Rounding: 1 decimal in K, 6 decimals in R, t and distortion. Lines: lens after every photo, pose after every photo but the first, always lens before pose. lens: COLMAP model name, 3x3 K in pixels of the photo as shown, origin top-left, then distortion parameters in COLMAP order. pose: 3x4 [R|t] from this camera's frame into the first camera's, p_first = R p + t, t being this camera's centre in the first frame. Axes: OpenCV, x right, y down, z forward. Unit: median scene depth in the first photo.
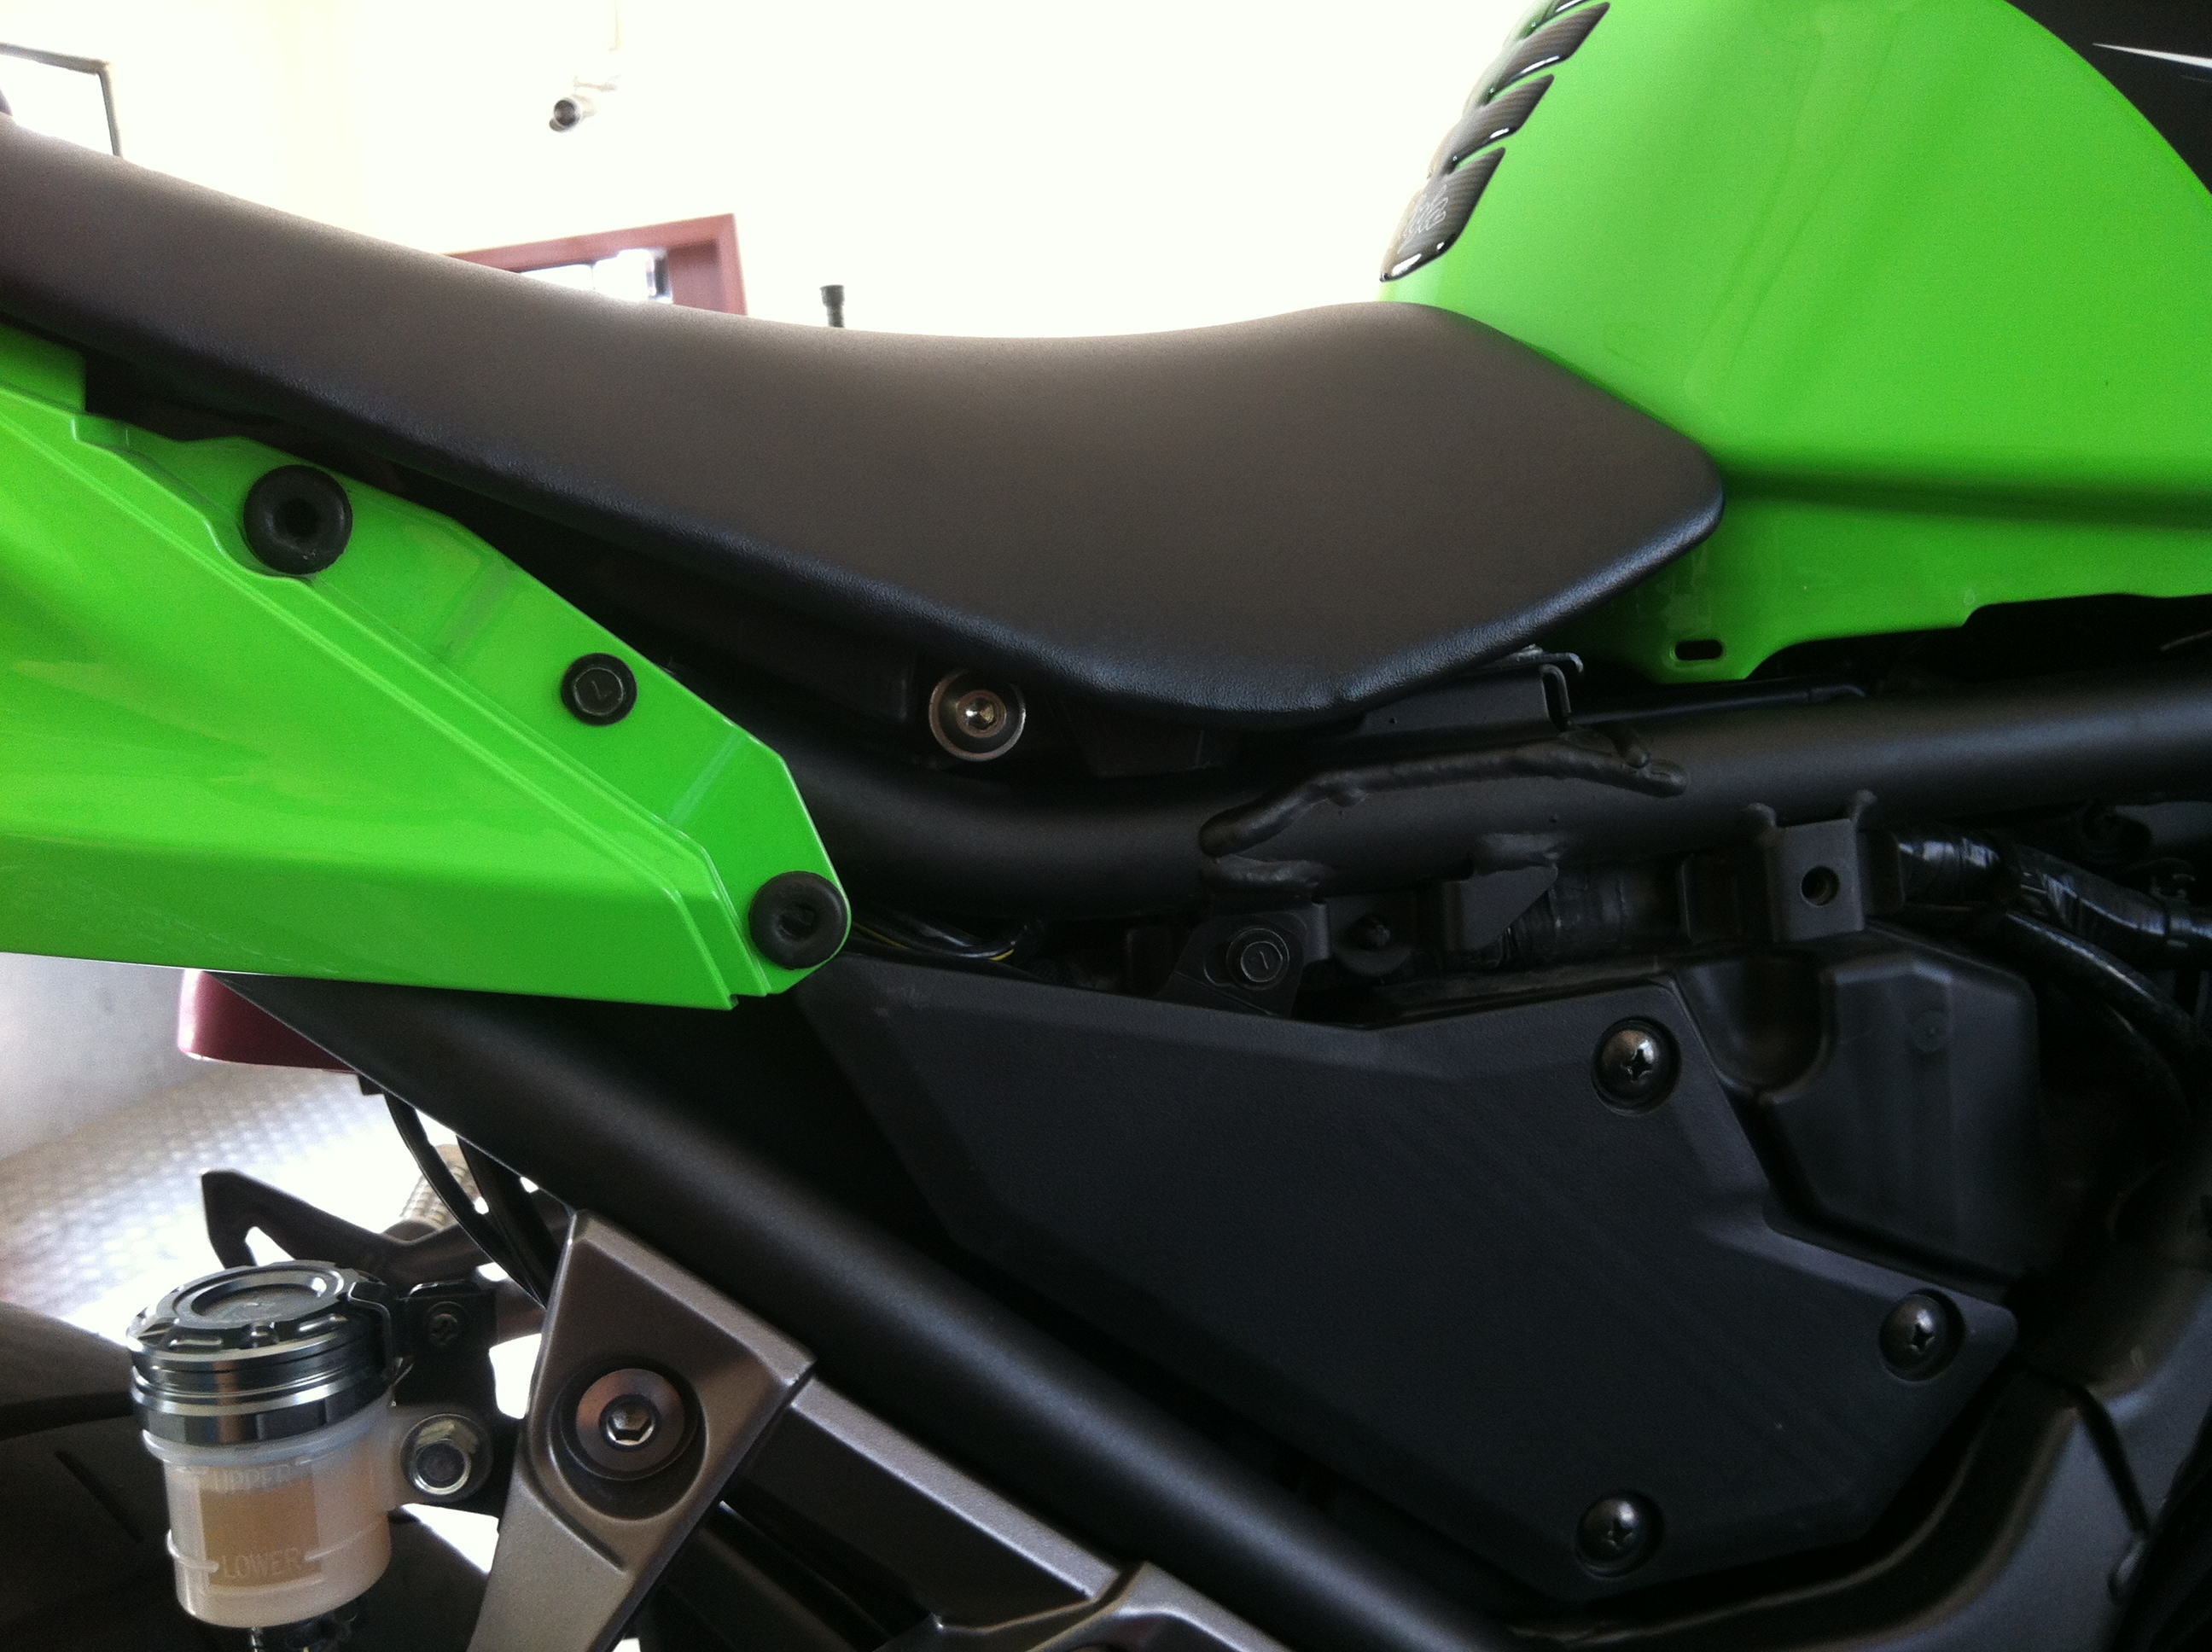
lens RADIAL K [[2262.0, 0, 1106.0], [0, 2262.0, 826.0], [0, 0, 1]] dist [0.220751, -0.573464]
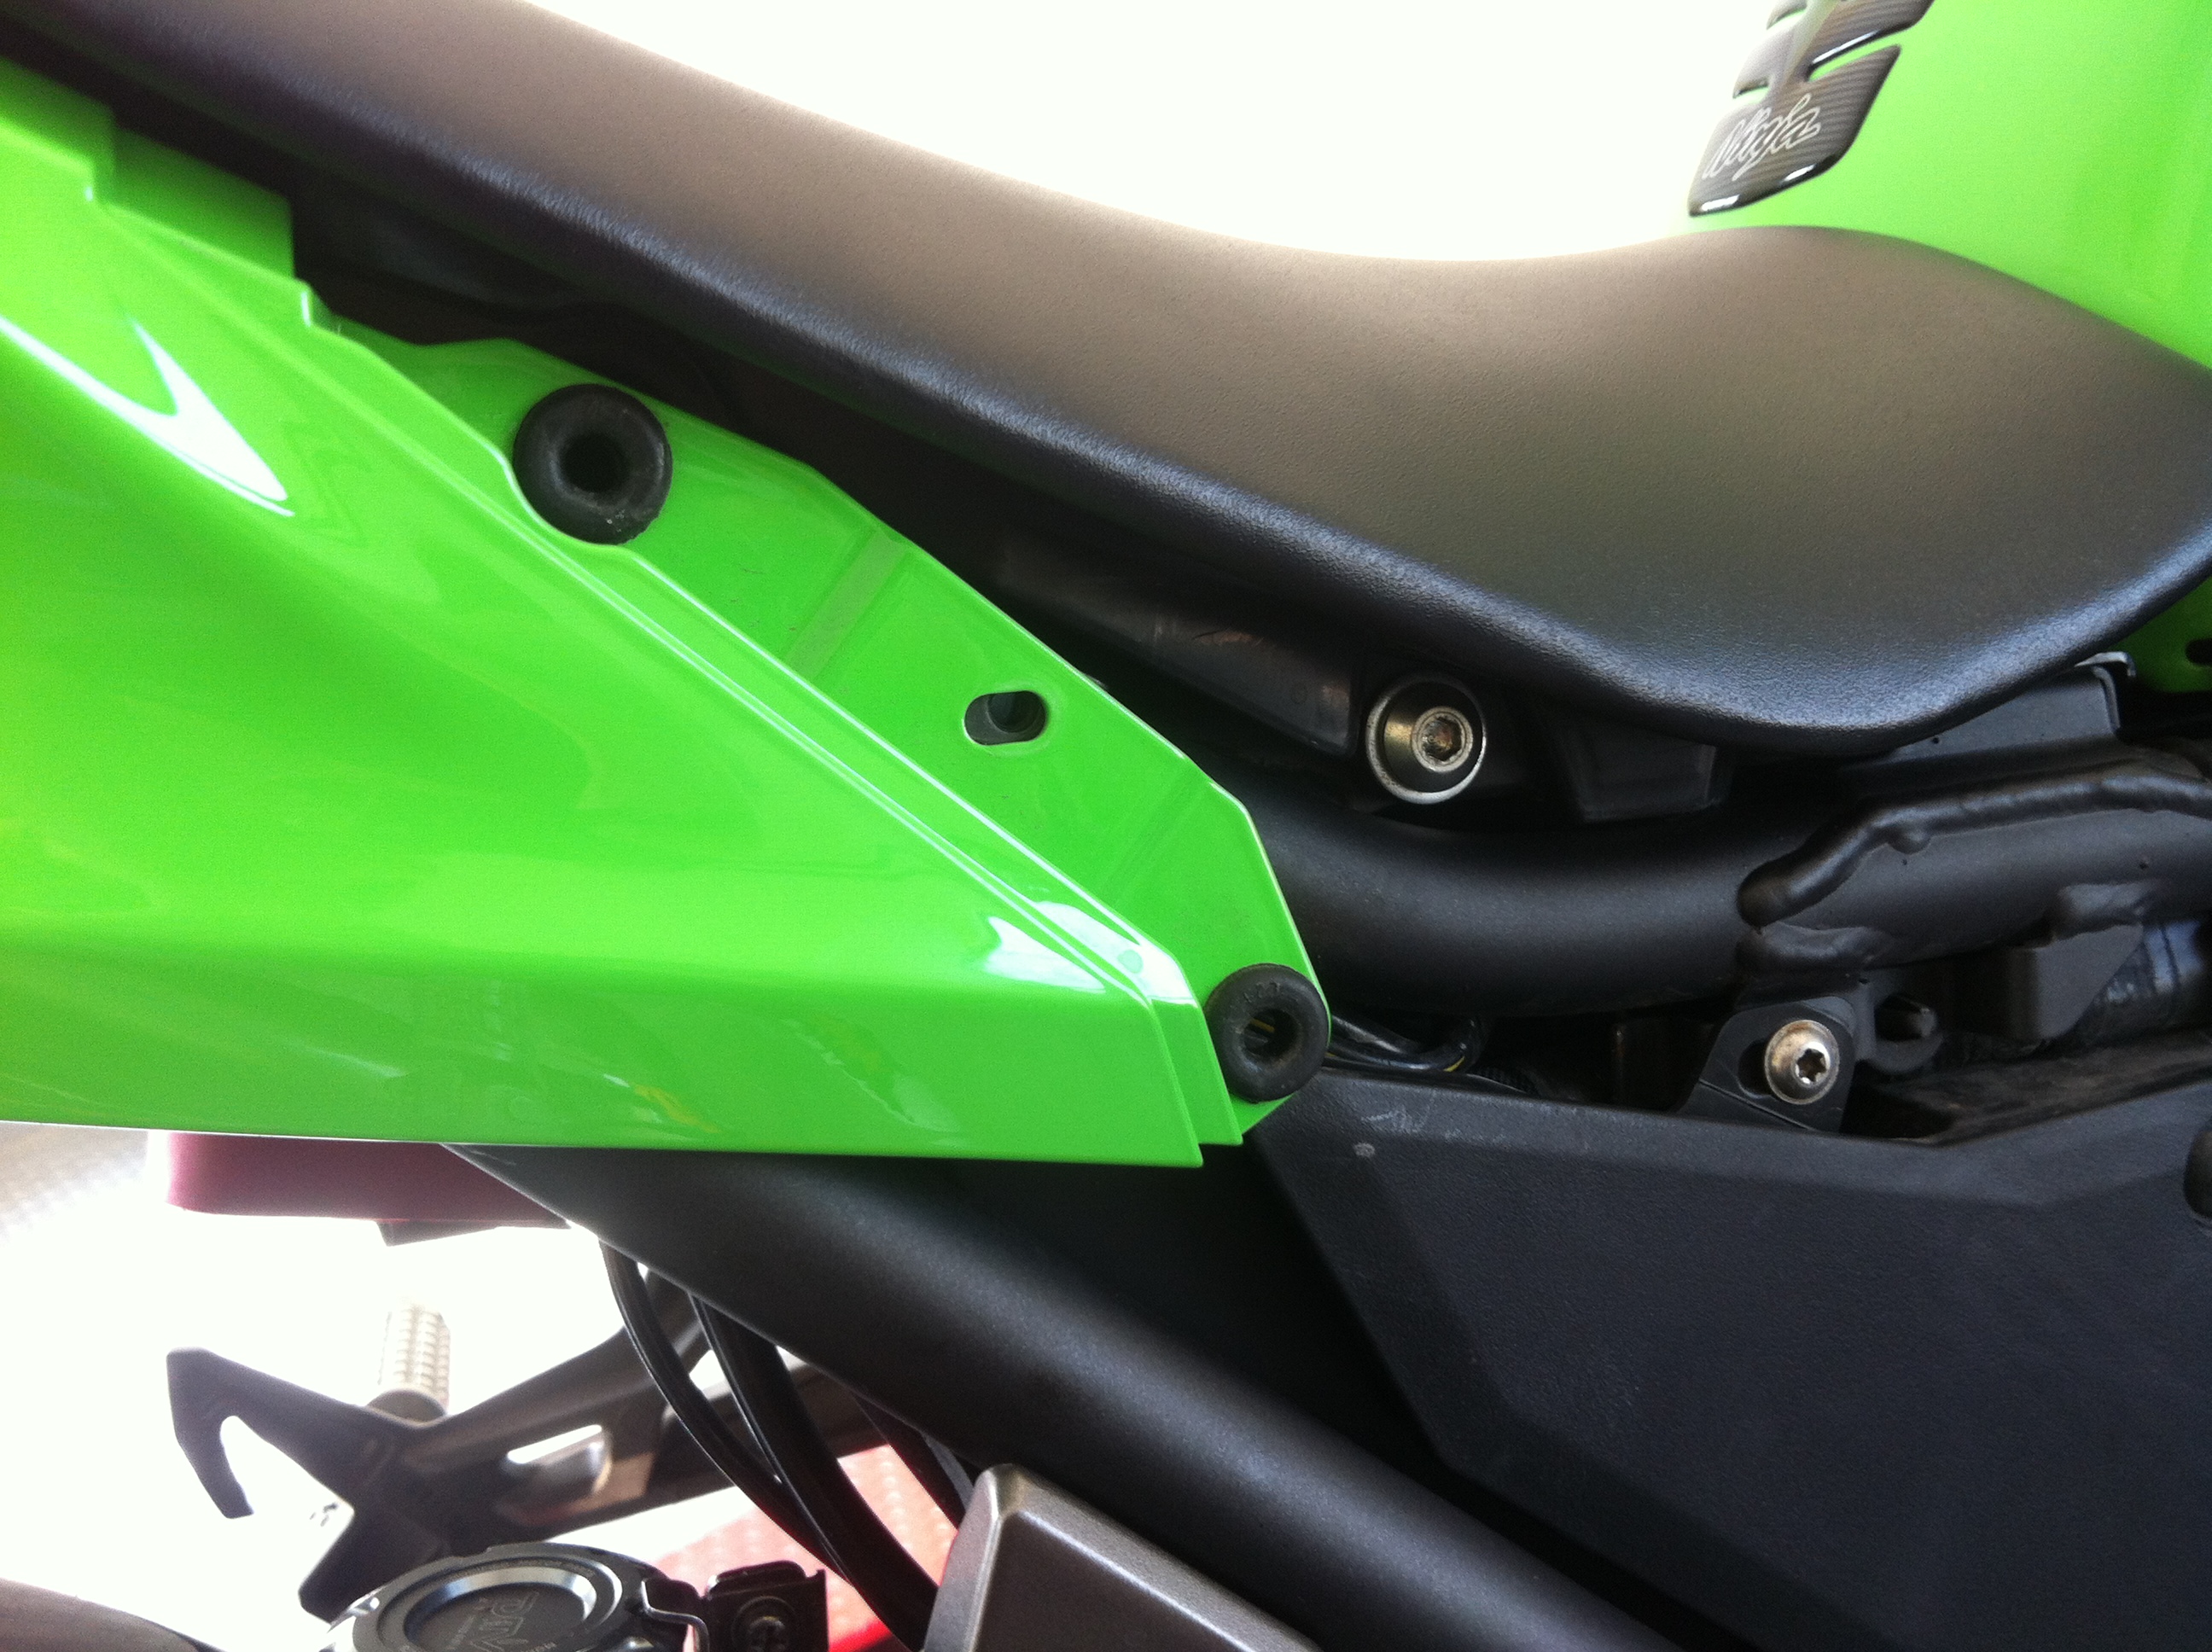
lens RADIAL K [[2185.1, 0, 1106.0], [0, 2185.1, 826.0], [0, 0, 1]] dist [0.049940, 0.016861]
pose [[0.987468, -0.020927, 0.156423, -0.271029], [0.023372, 0.999632, -0.013807, -0.013915], [-0.156077, 0.017289, 0.987594, 0.309070]]
